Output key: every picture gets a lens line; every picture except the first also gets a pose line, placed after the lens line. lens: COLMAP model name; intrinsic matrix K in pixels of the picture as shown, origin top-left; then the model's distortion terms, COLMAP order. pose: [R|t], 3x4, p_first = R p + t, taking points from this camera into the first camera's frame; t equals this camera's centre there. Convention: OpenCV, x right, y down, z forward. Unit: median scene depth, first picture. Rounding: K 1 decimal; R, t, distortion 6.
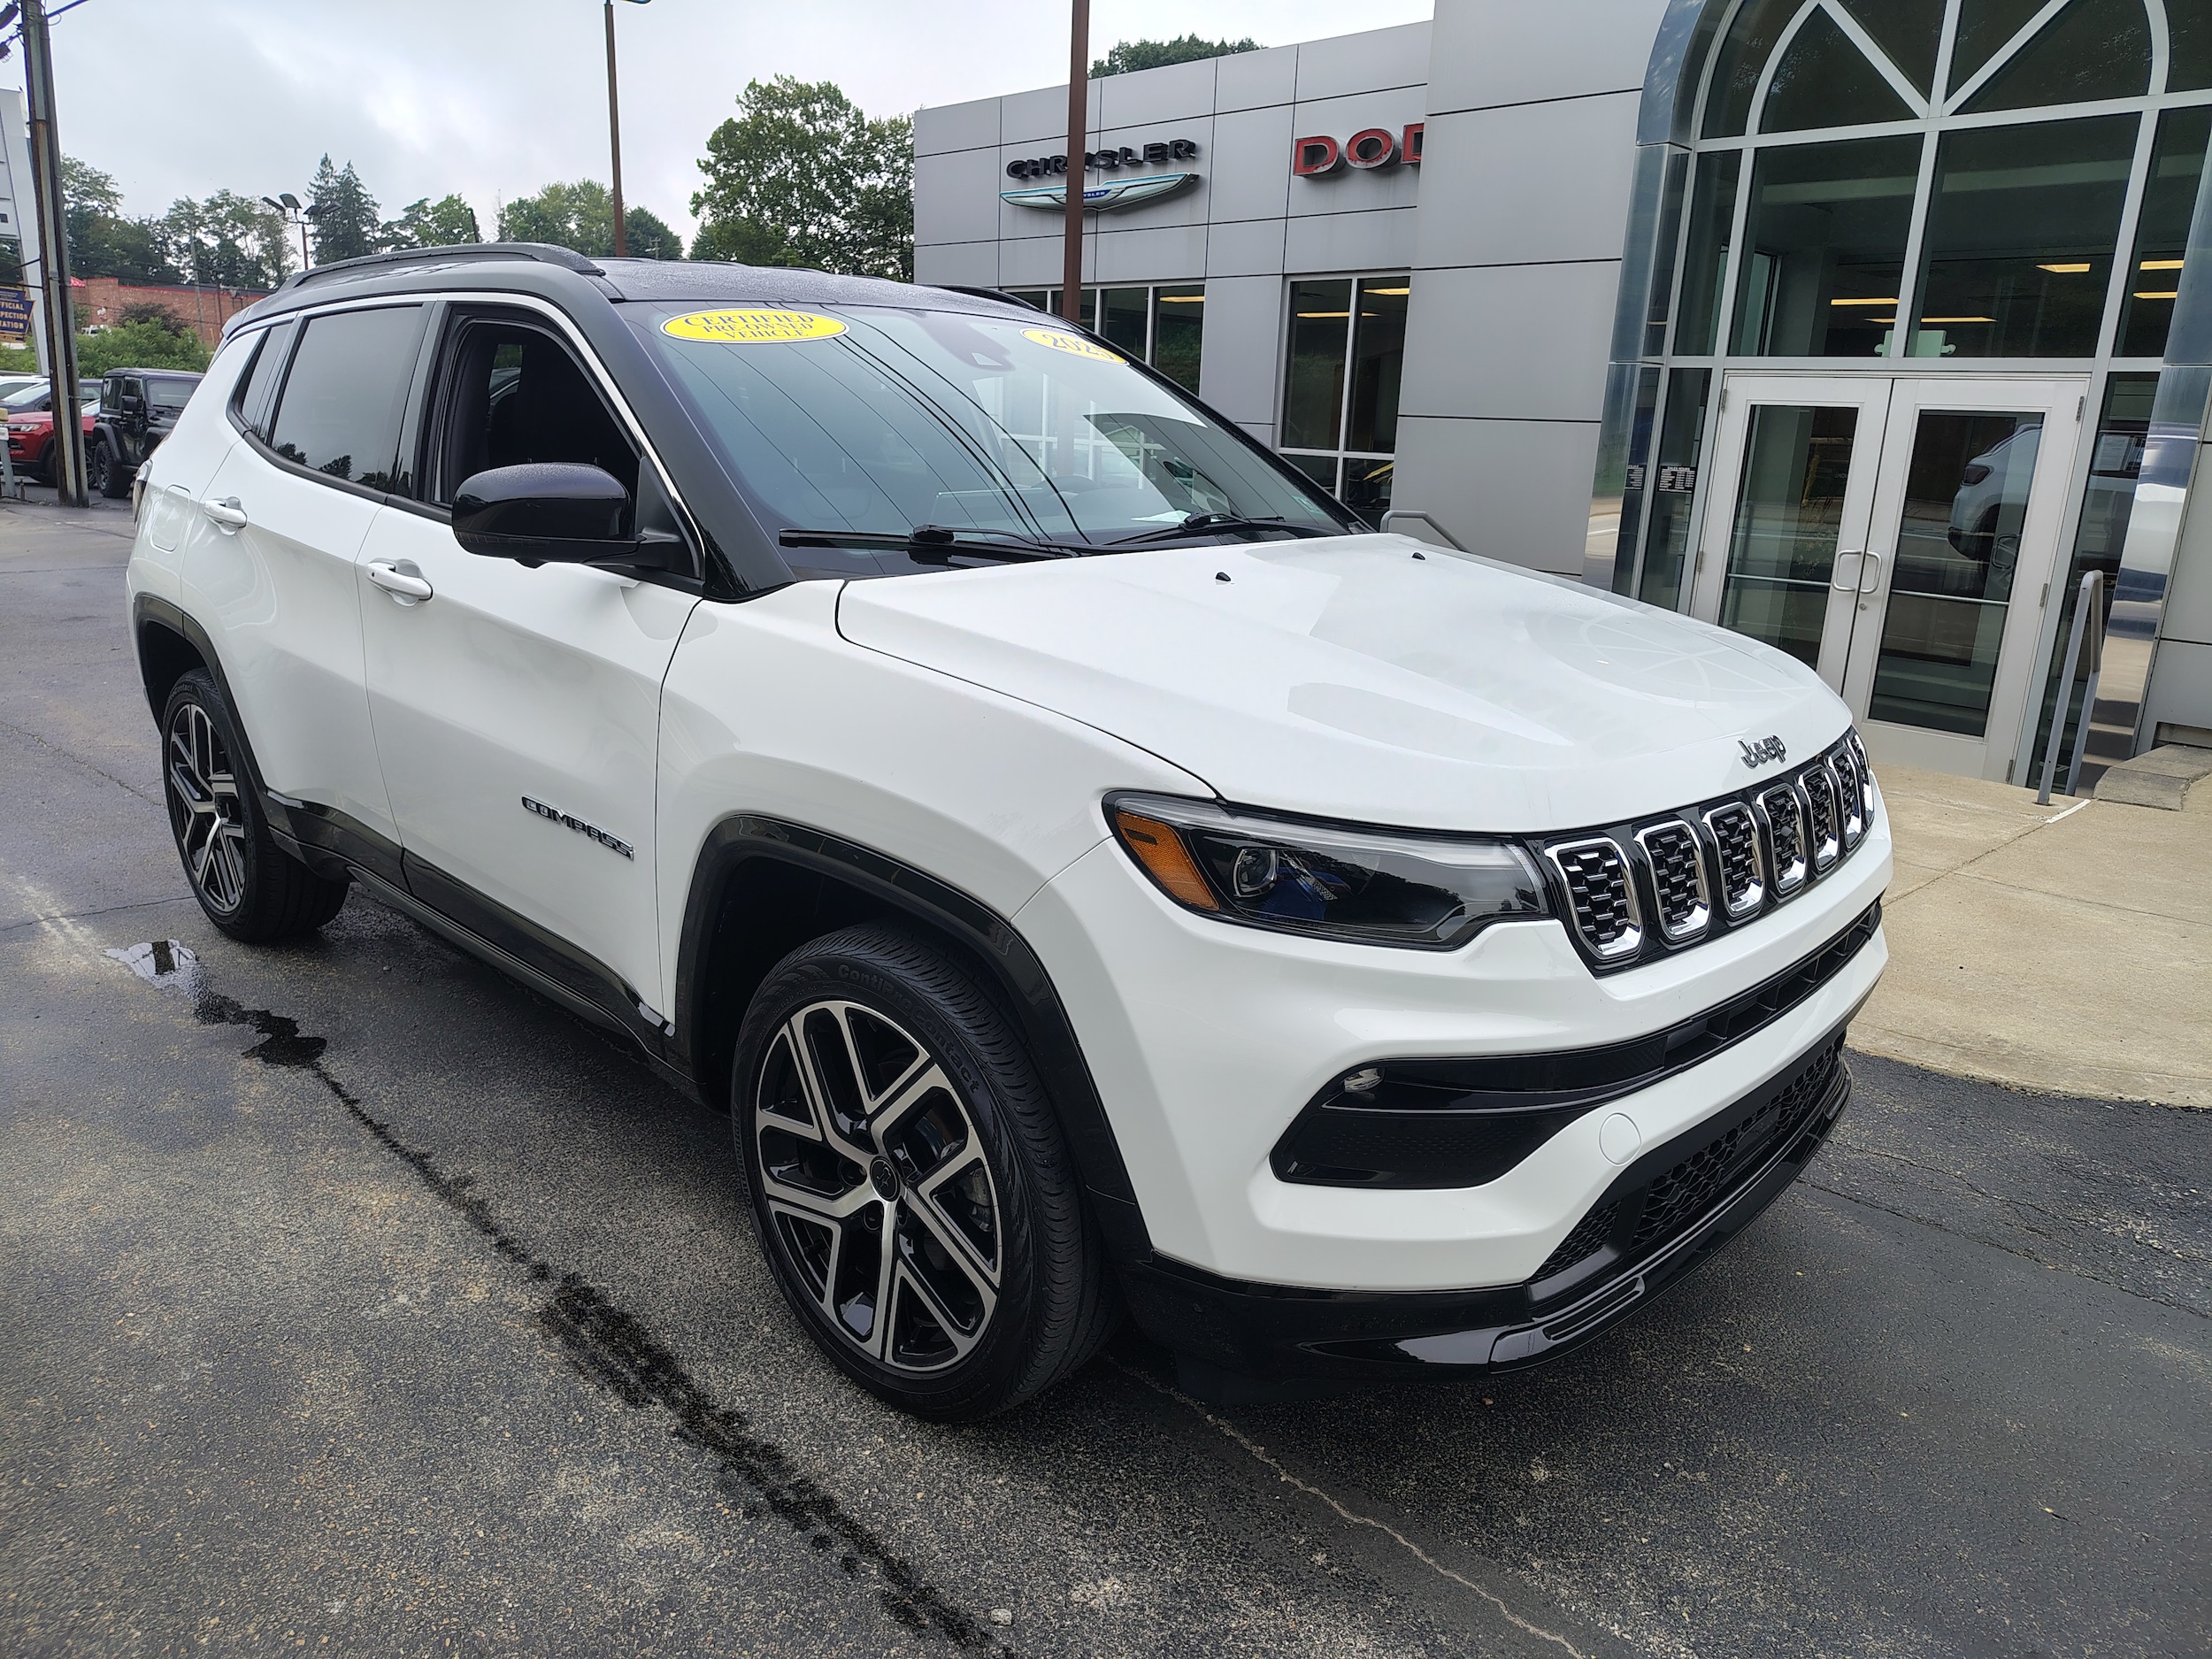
lens RADIAL K [[1512.6, 0, 1111.5], [0, 1512.6, 825.1], [0, 0, 1]] dist [0.047188, -0.060748]
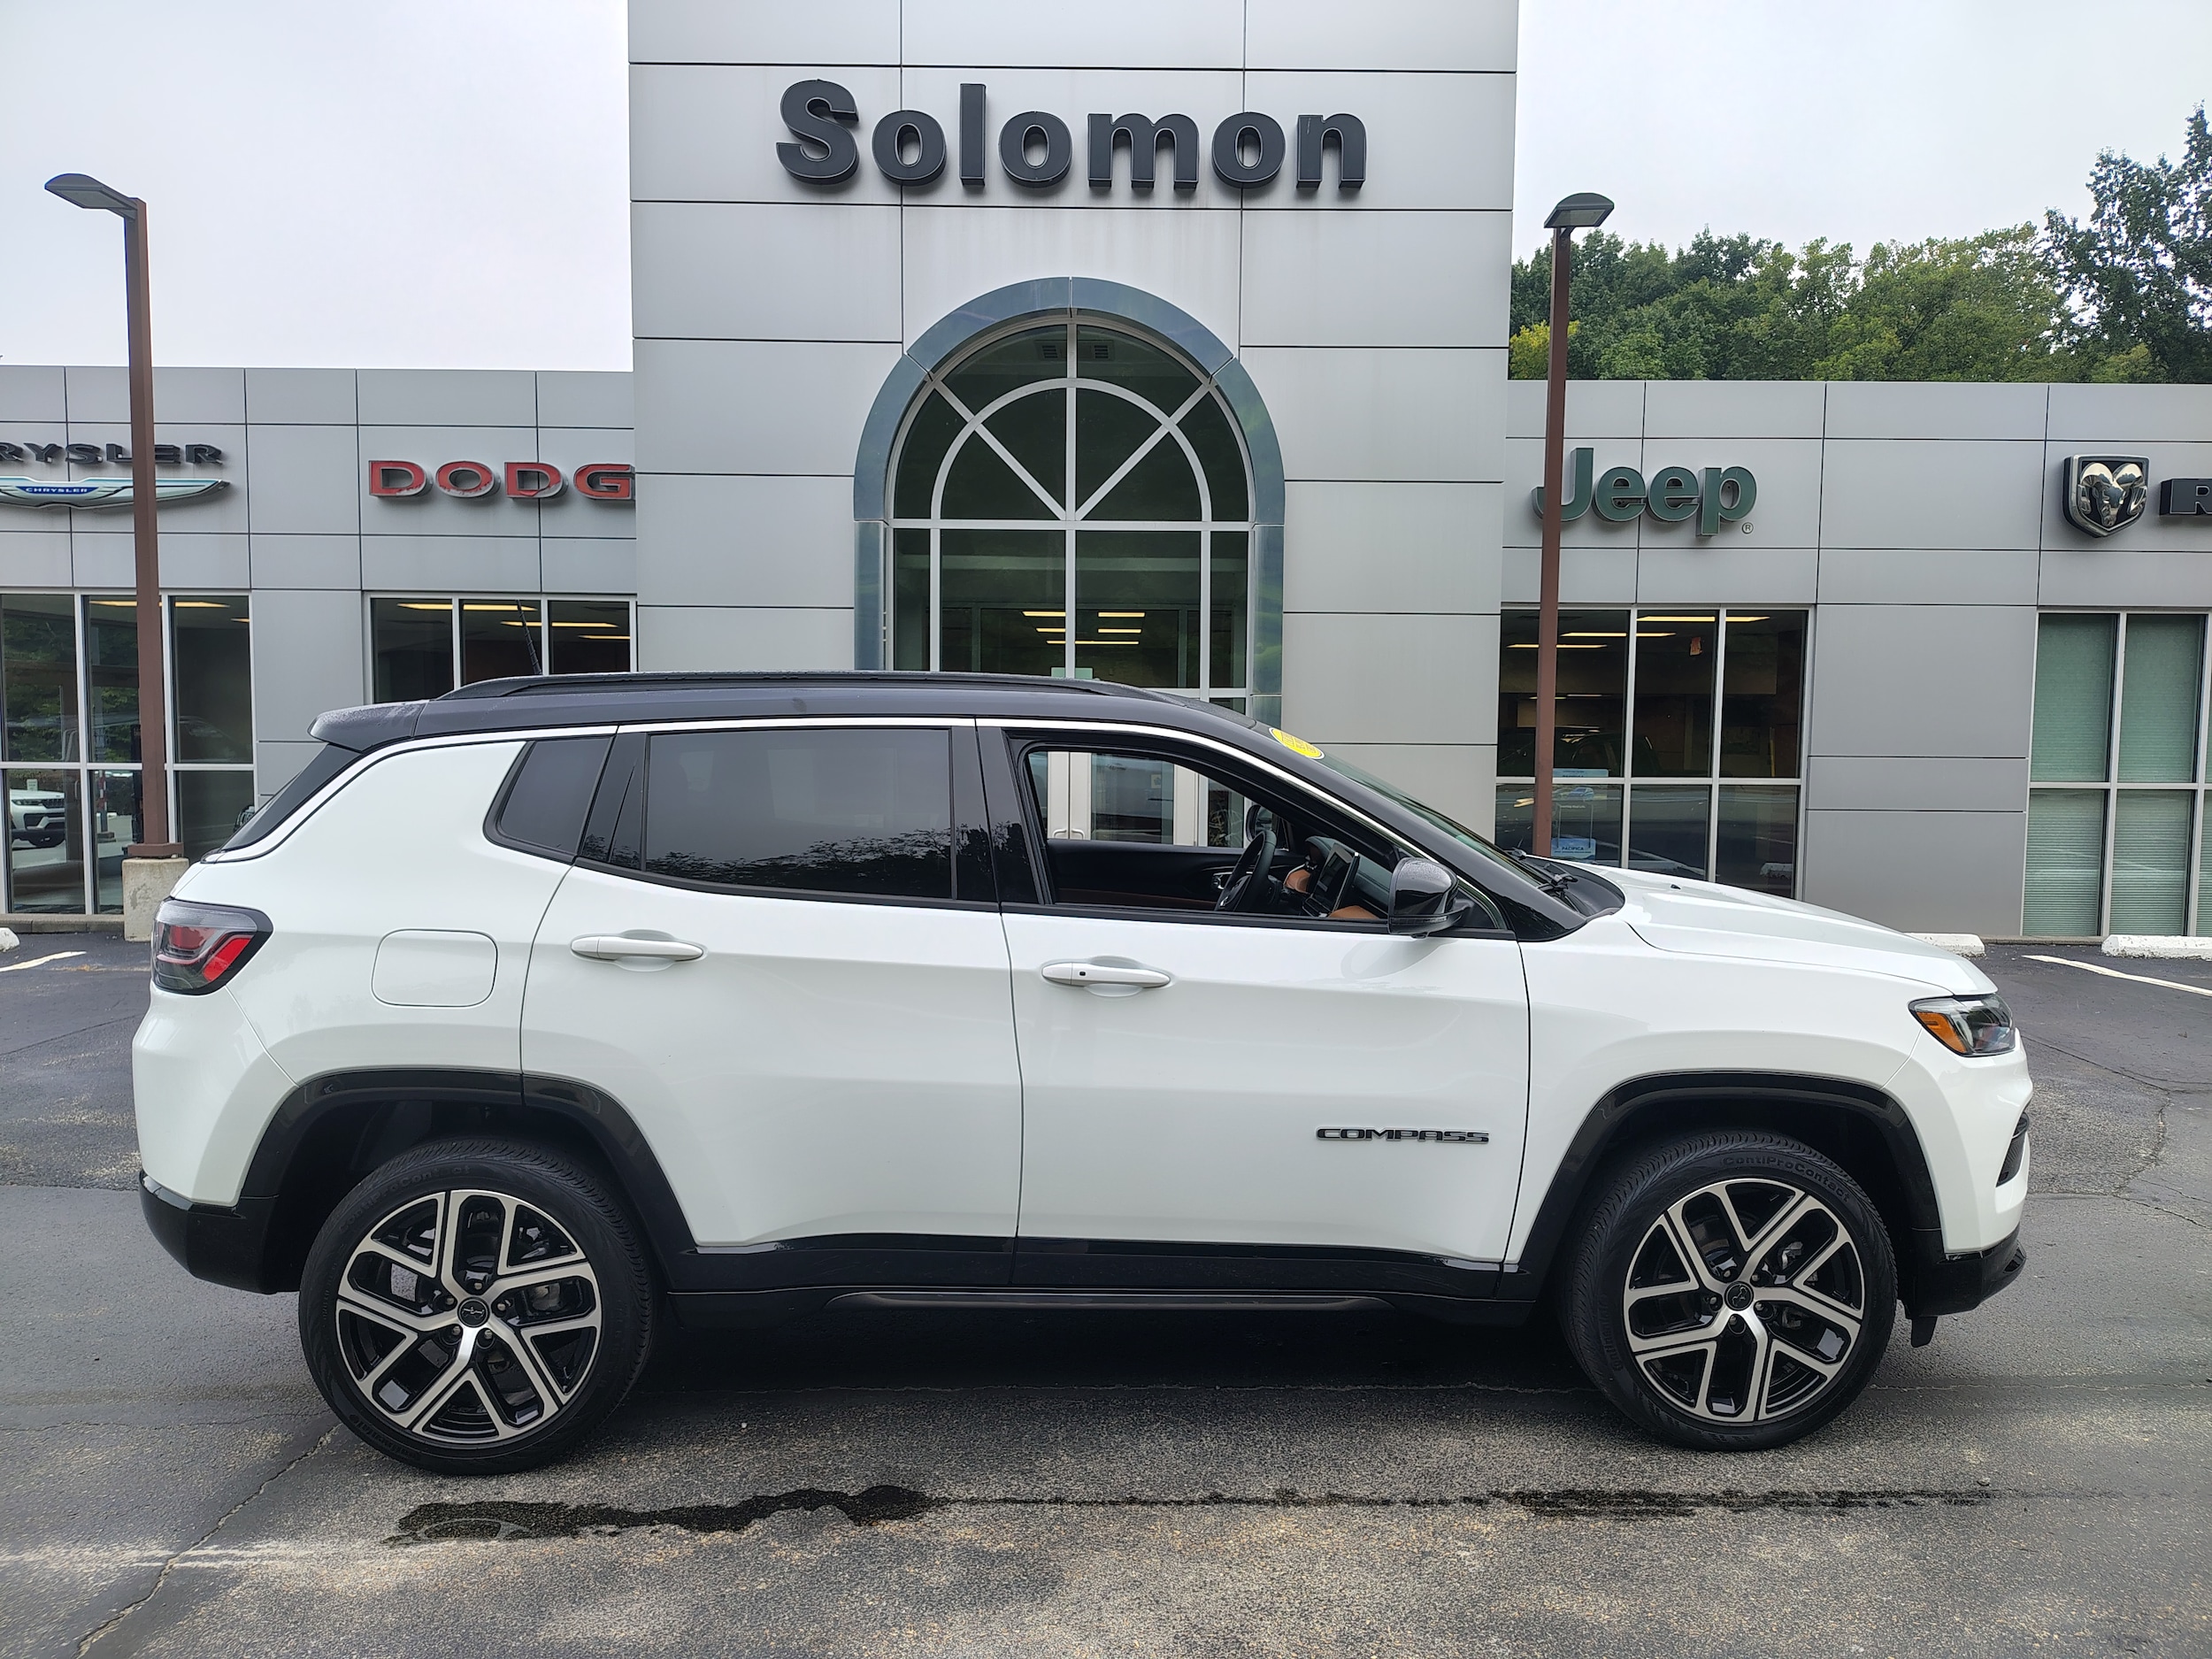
lens RADIAL K [[1512.6, 0, 1111.5], [0, 1512.6, 825.1], [0, 0, 1]] dist [0.047188, -0.060748]
pose [[0.695650, -0.080107, 0.713900, -1.241845], [0.205992, 0.974276, -0.091403, -0.164712], [-0.688214, 0.210642, 0.694256, 0.200405]]
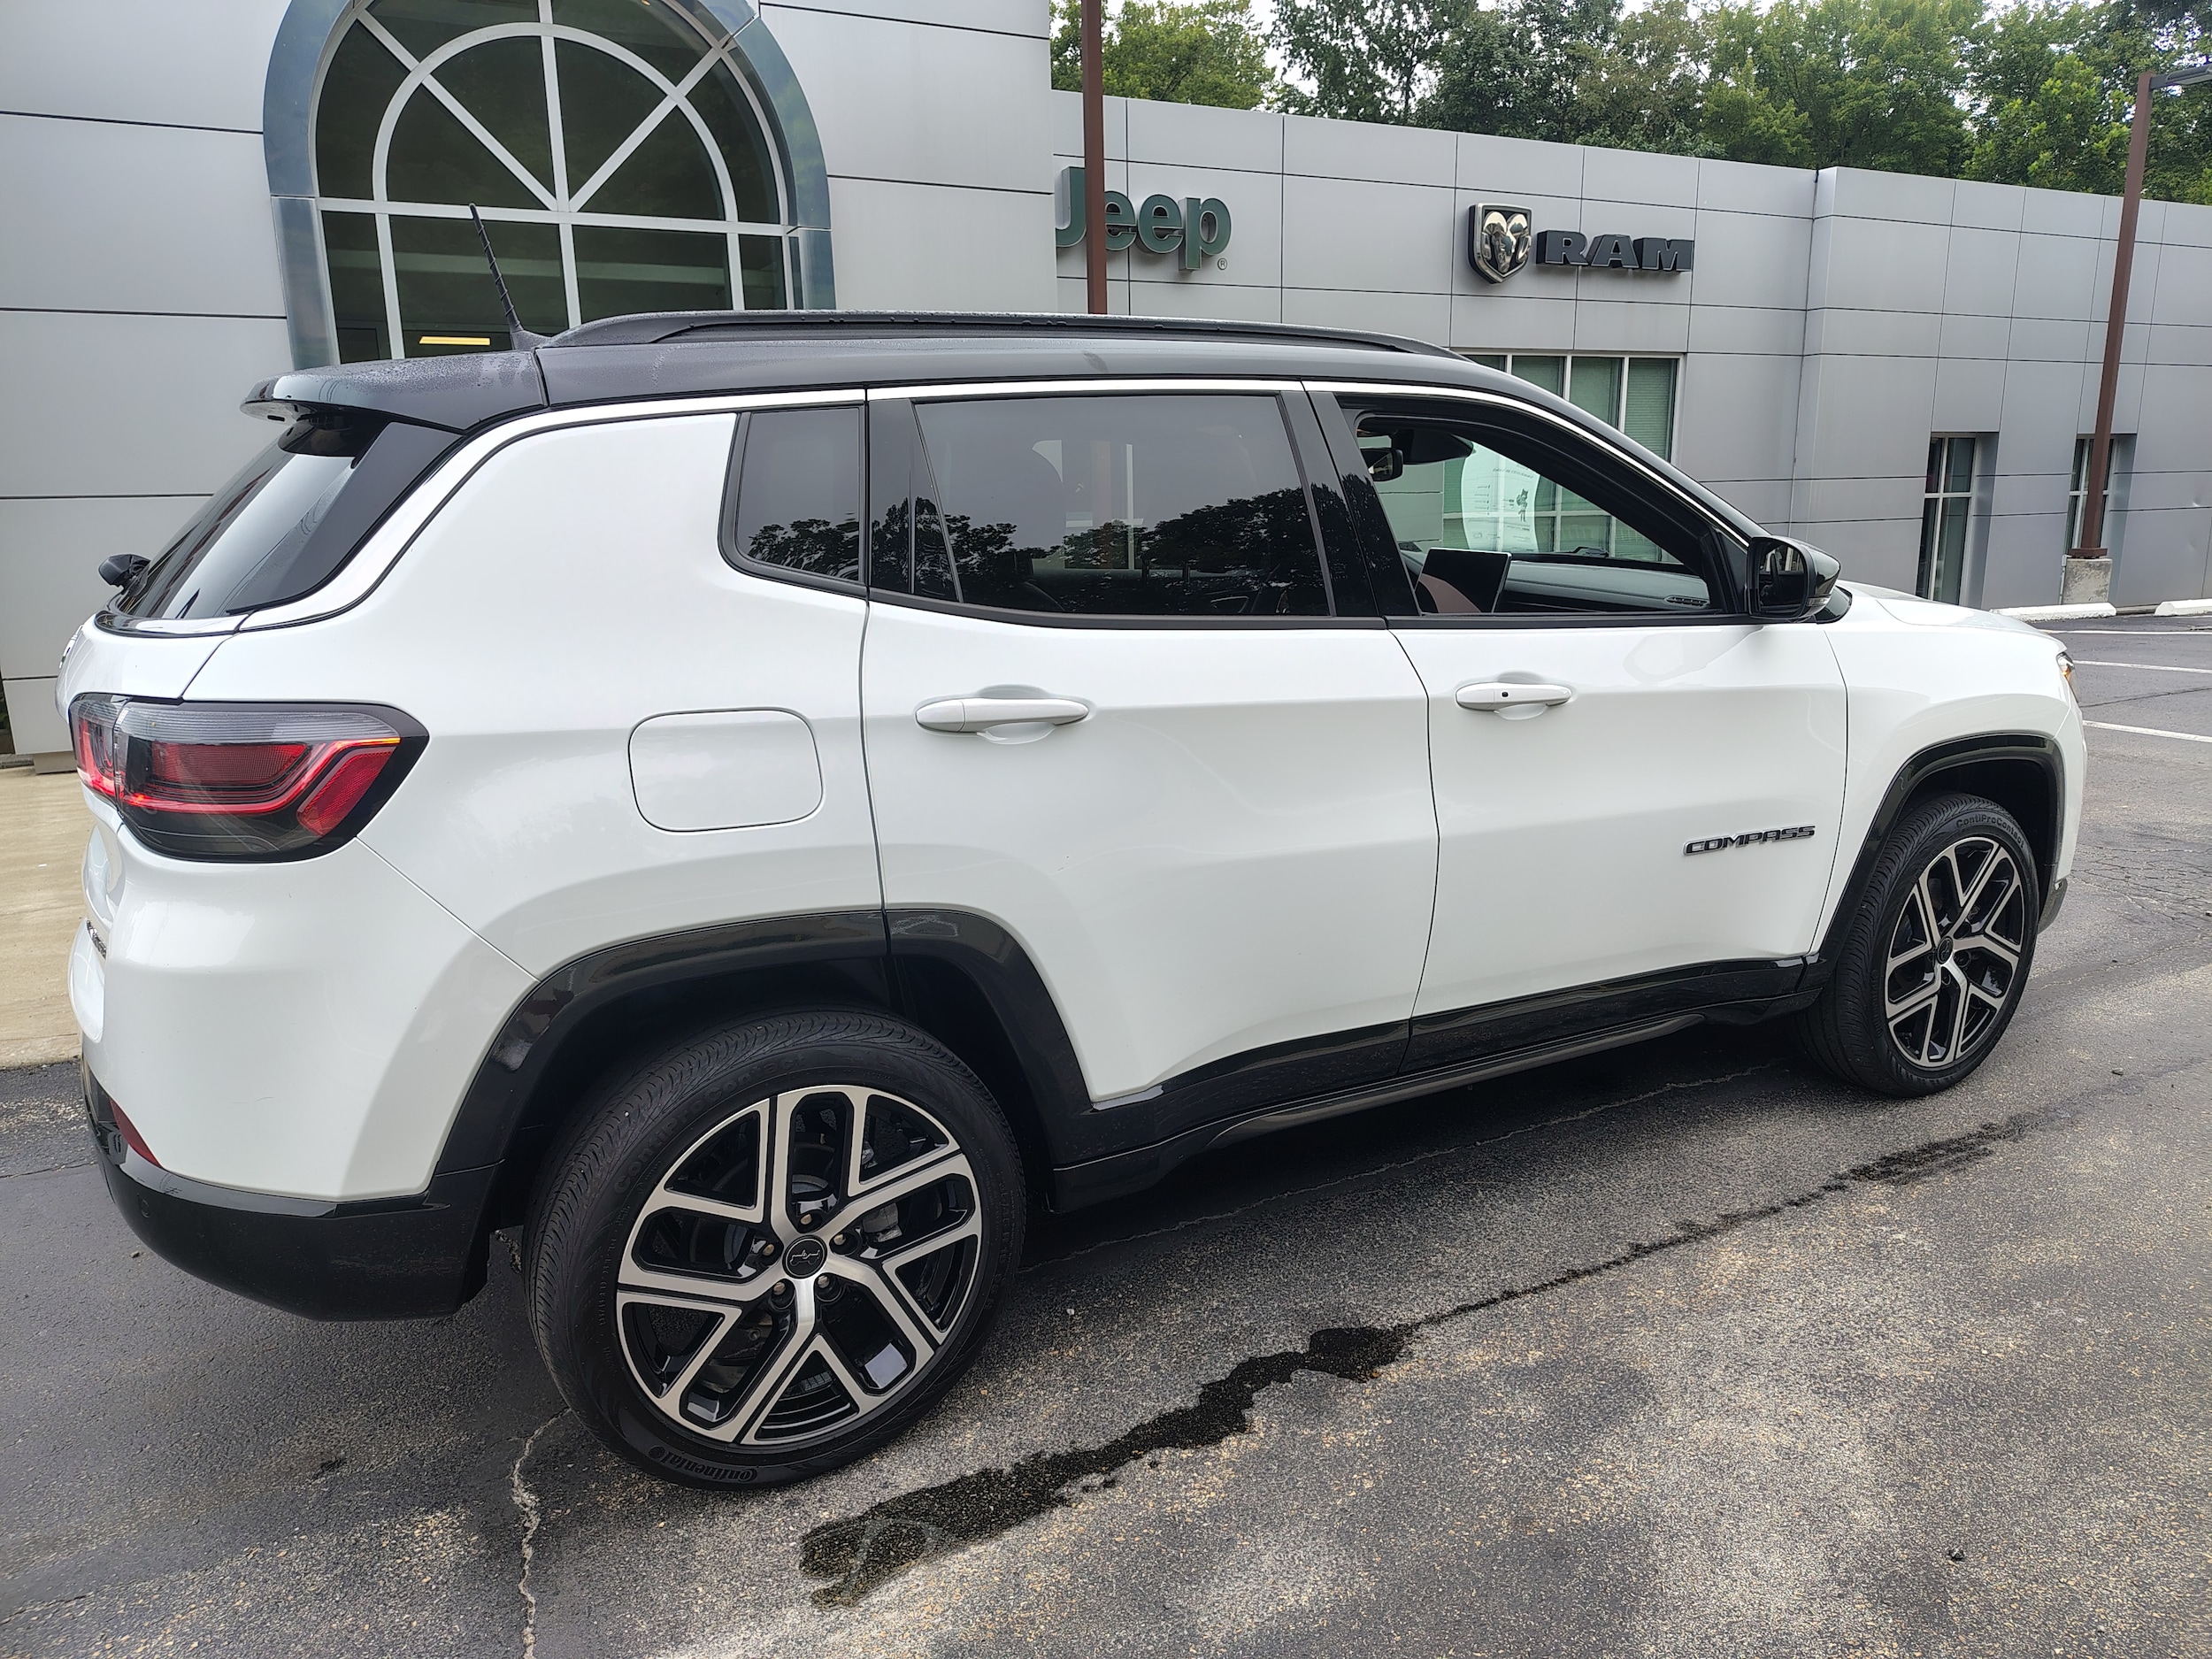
lens RADIAL K [[1515.3, 0, 1111.9], [0, 1515.3, 836.1], [0, 0, 1]] dist [0.043906, -0.048146]
pose [[0.294024, -0.256476, 0.920744, -1.407786], [0.279361, 0.944319, 0.173834, -0.307566], [-0.914061, 0.206109, 0.349302, 0.914097]]
